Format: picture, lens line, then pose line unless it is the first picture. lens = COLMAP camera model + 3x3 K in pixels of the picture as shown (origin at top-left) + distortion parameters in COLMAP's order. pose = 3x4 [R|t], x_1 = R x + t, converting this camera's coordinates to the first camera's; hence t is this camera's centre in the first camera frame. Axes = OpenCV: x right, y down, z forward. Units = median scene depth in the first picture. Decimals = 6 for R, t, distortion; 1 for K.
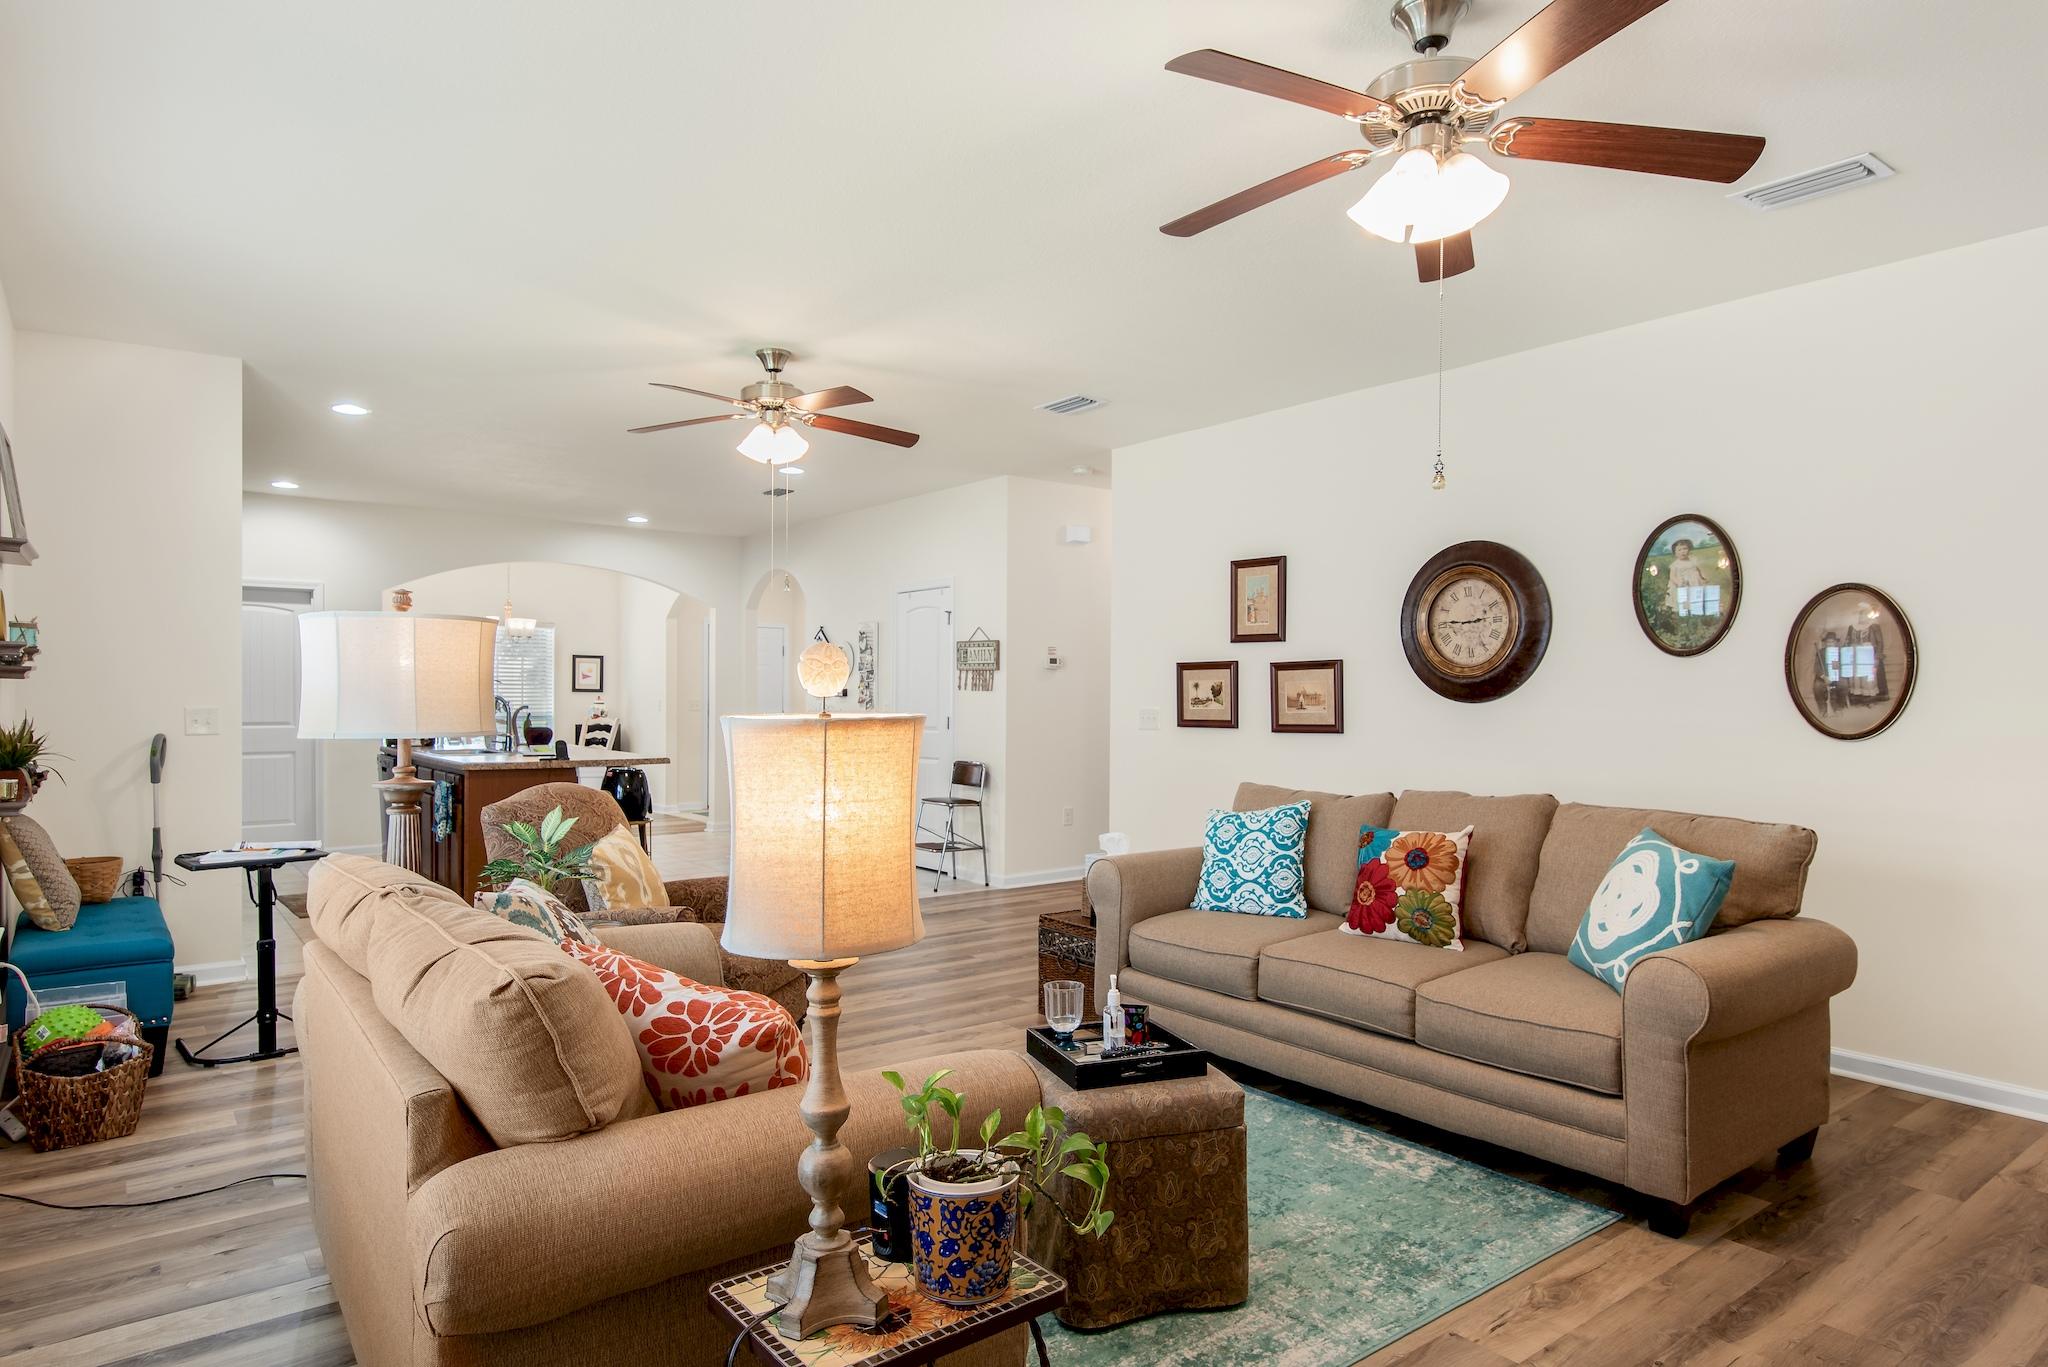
lens RADIAL K [[1210.5, 0, 1024.0], [0, 1210.5, 683.5], [0, 0, 1]] dist [0.000021, -0.000788]
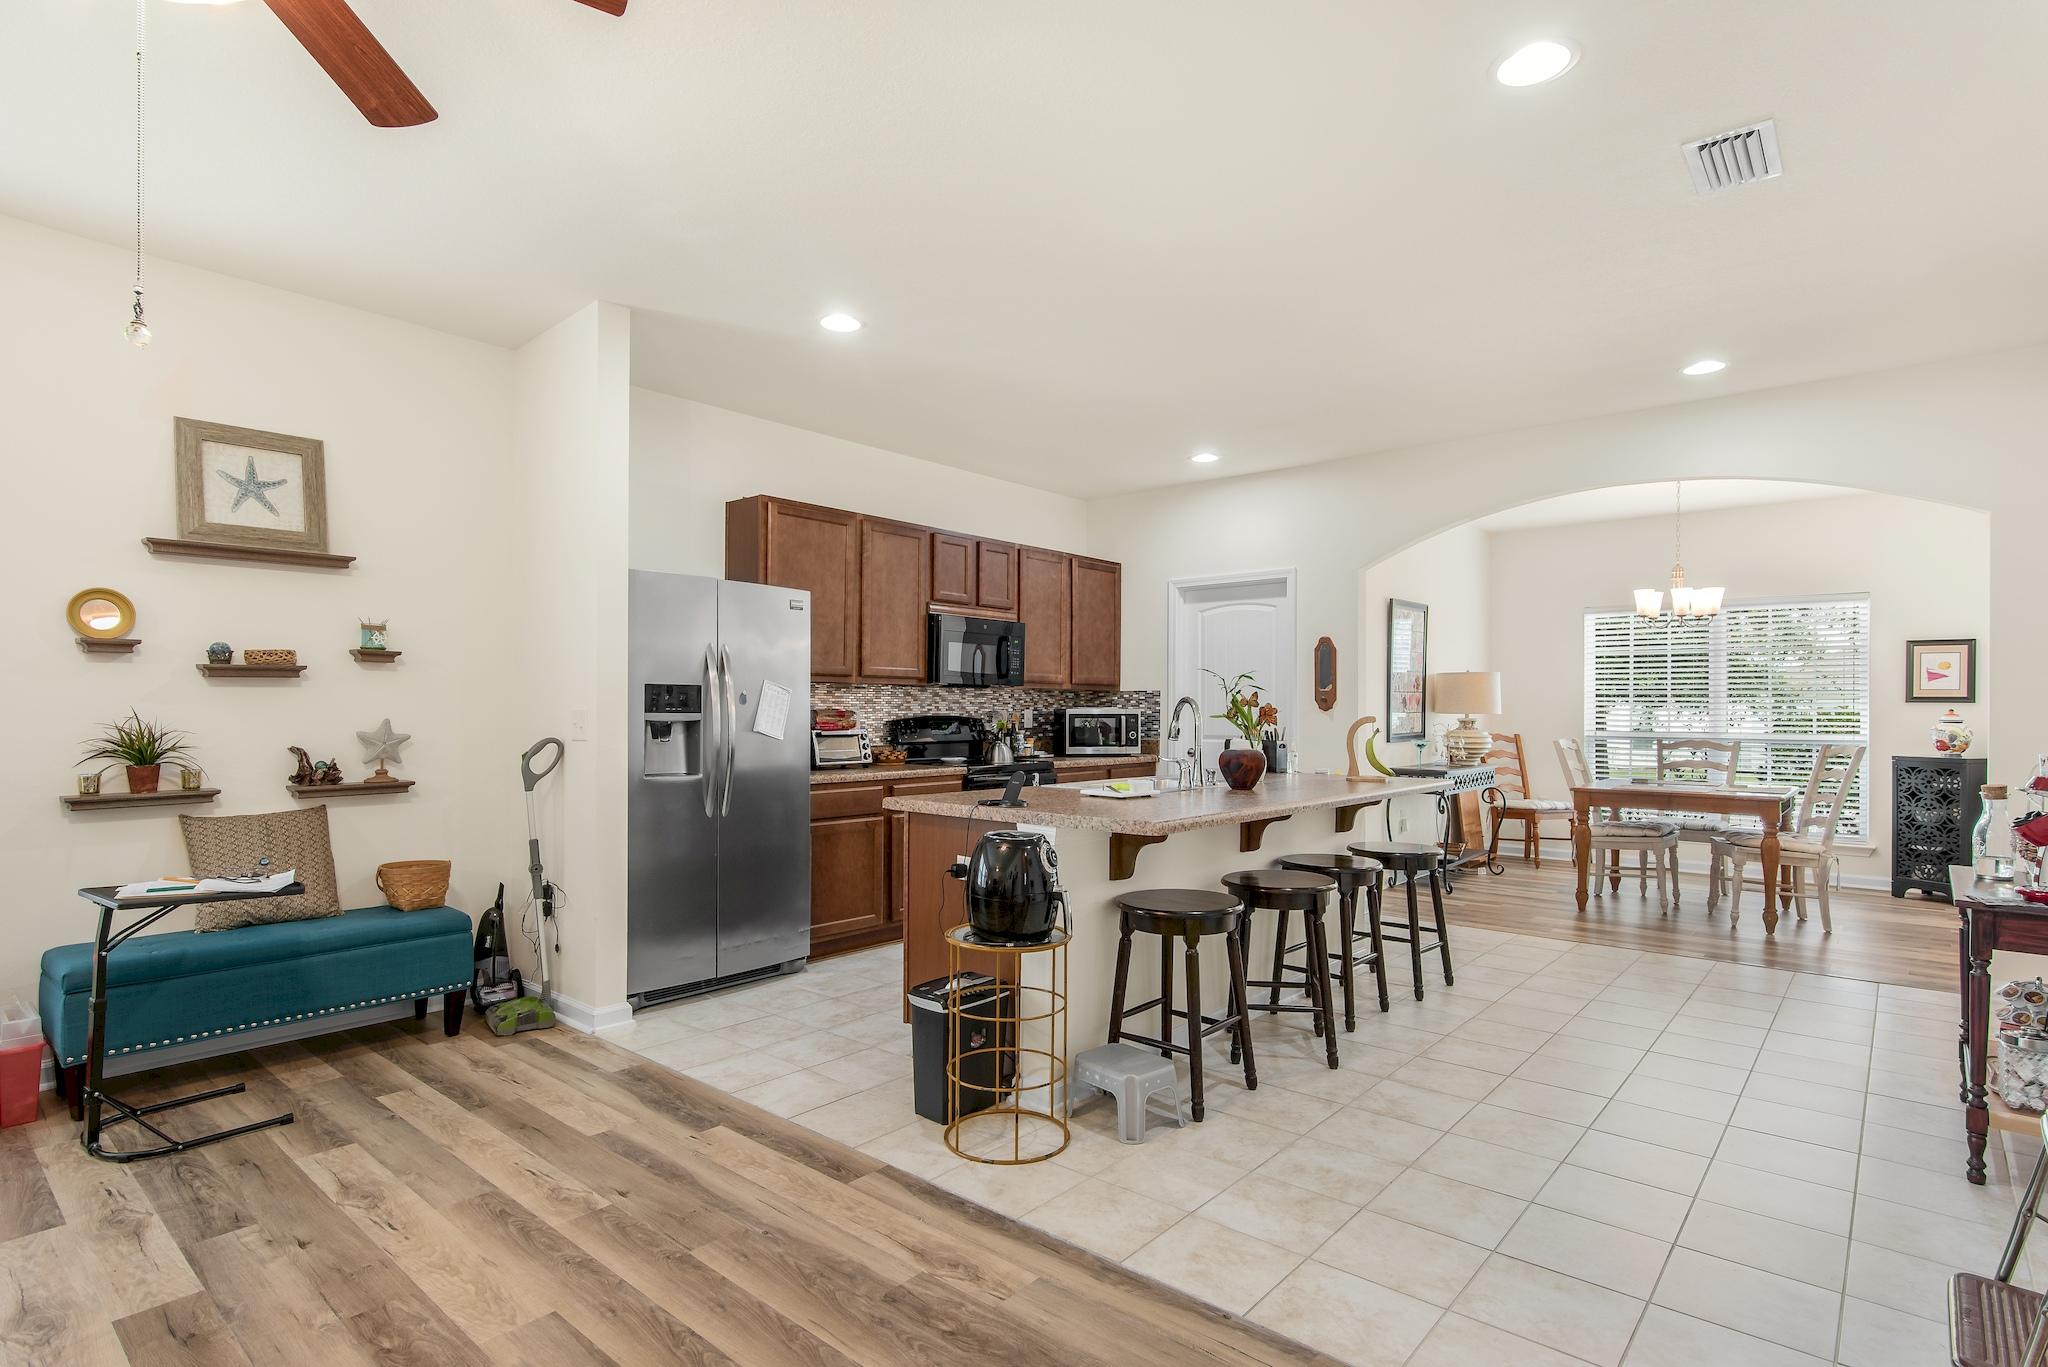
lens RADIAL K [[1021.1, 0, 1018.1], [0, 1021.1, 702.8], [0, 0, 1]] dist [-0.000557, -0.000067]
pose [[0.187609, -0.004498, -0.982234, 0.231414], [0.001312, 0.999990, -0.004329, 0.043160], [0.982243, -0.000476, 0.187613, 2.202754]]
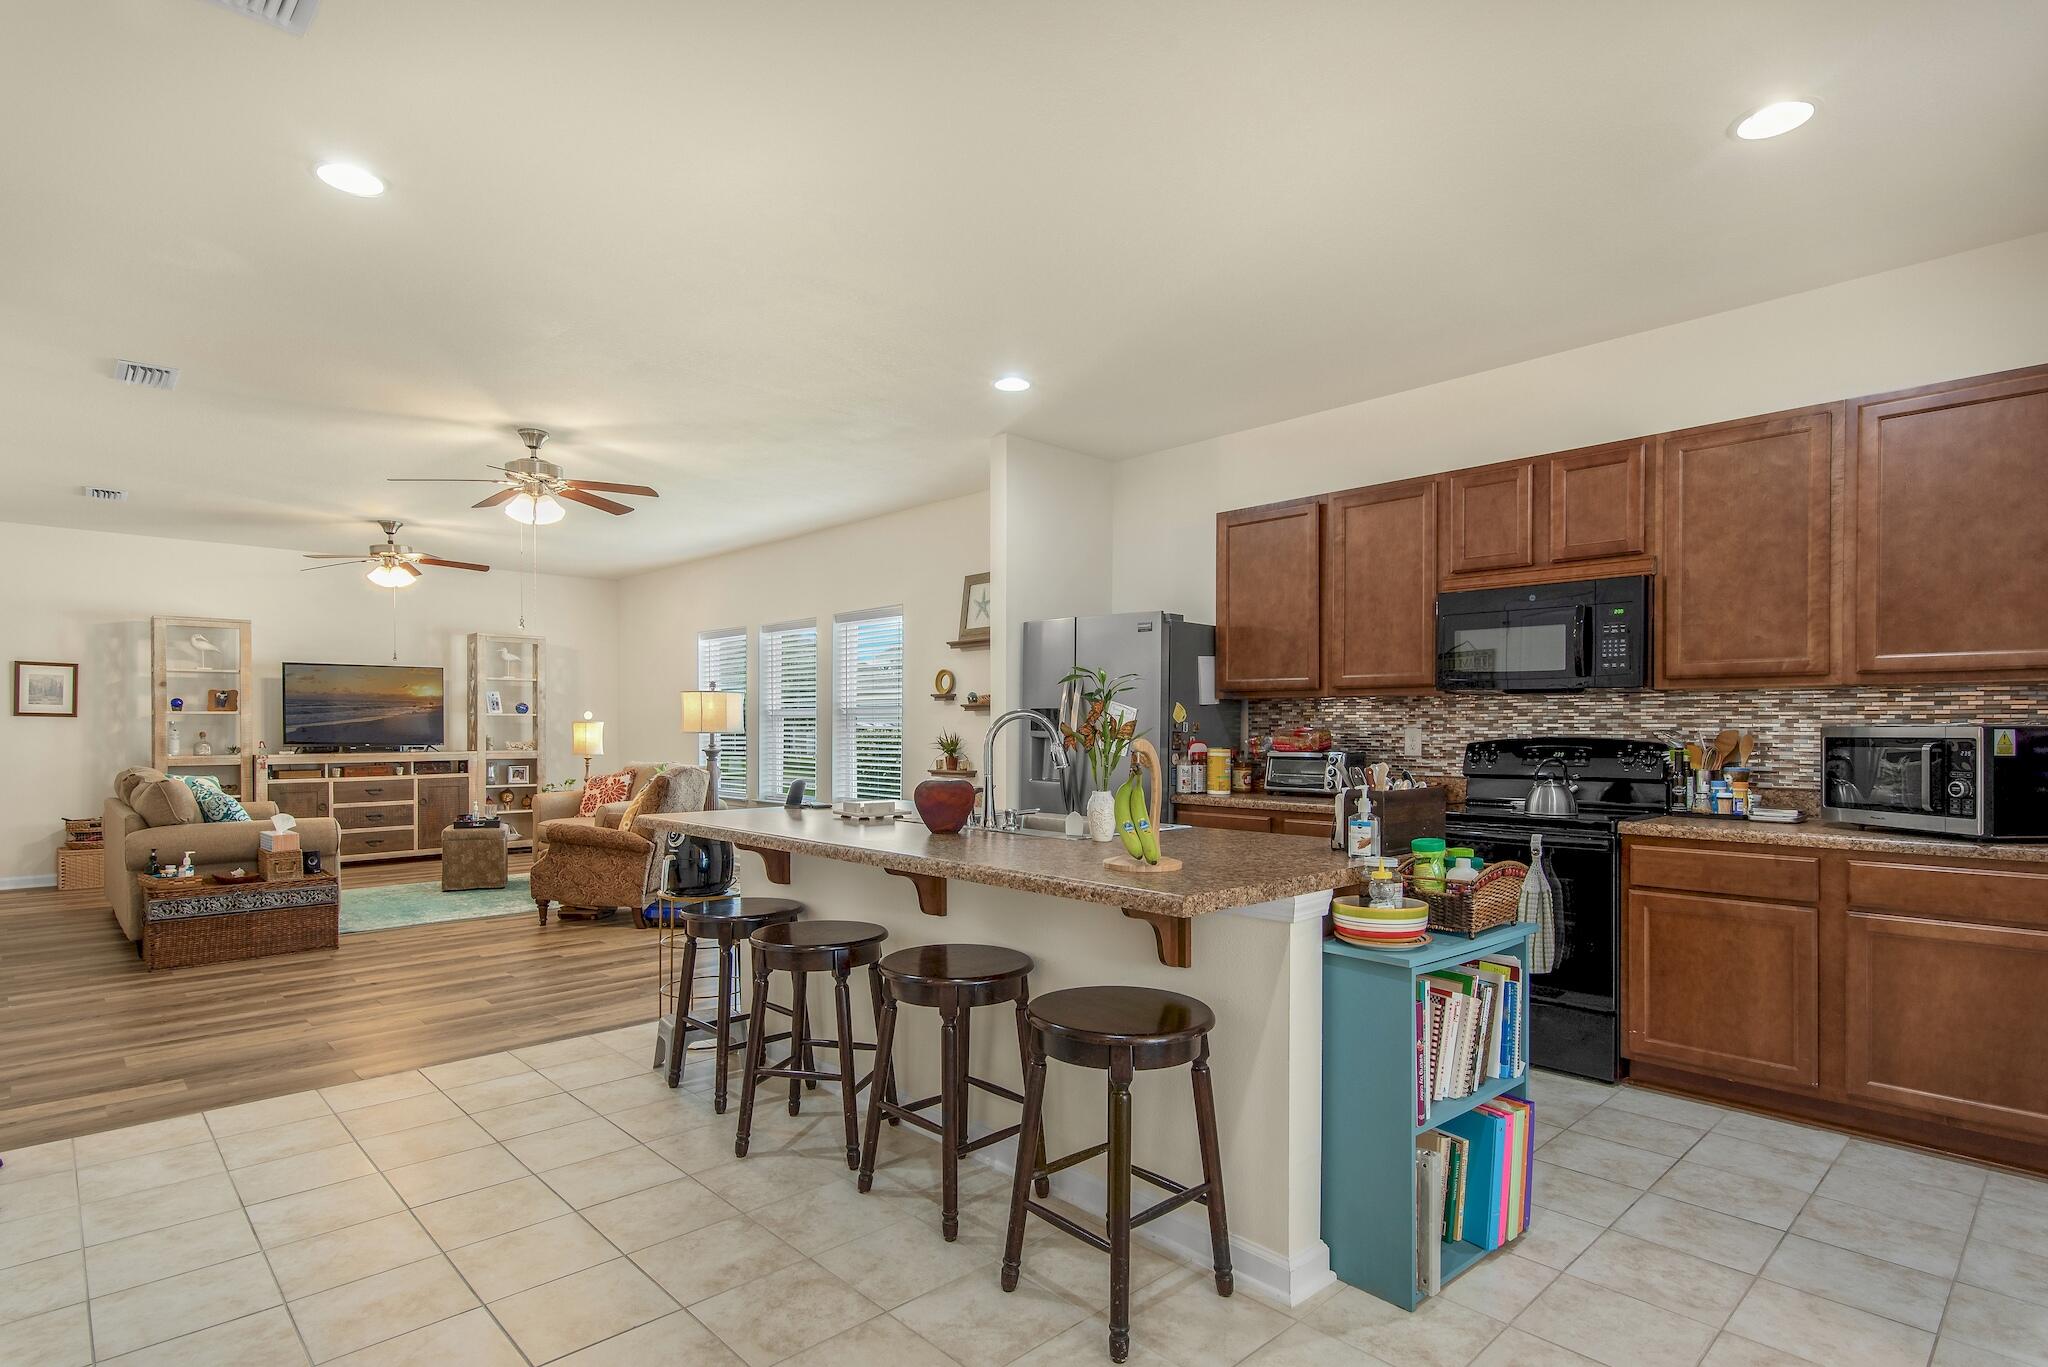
lens RADIAL K [[1054.3, 0, 1022.6], [0, 1054.3, 742.4], [0, 0, 1]] dist [-0.000397, 0.000430]
pose [[-0.995727, 0.001909, -0.092323, -1.081034], [0.000984, 0.999949, 0.010062, 0.052274], [0.092337, 0.009928, -0.995678, 3.874681]]
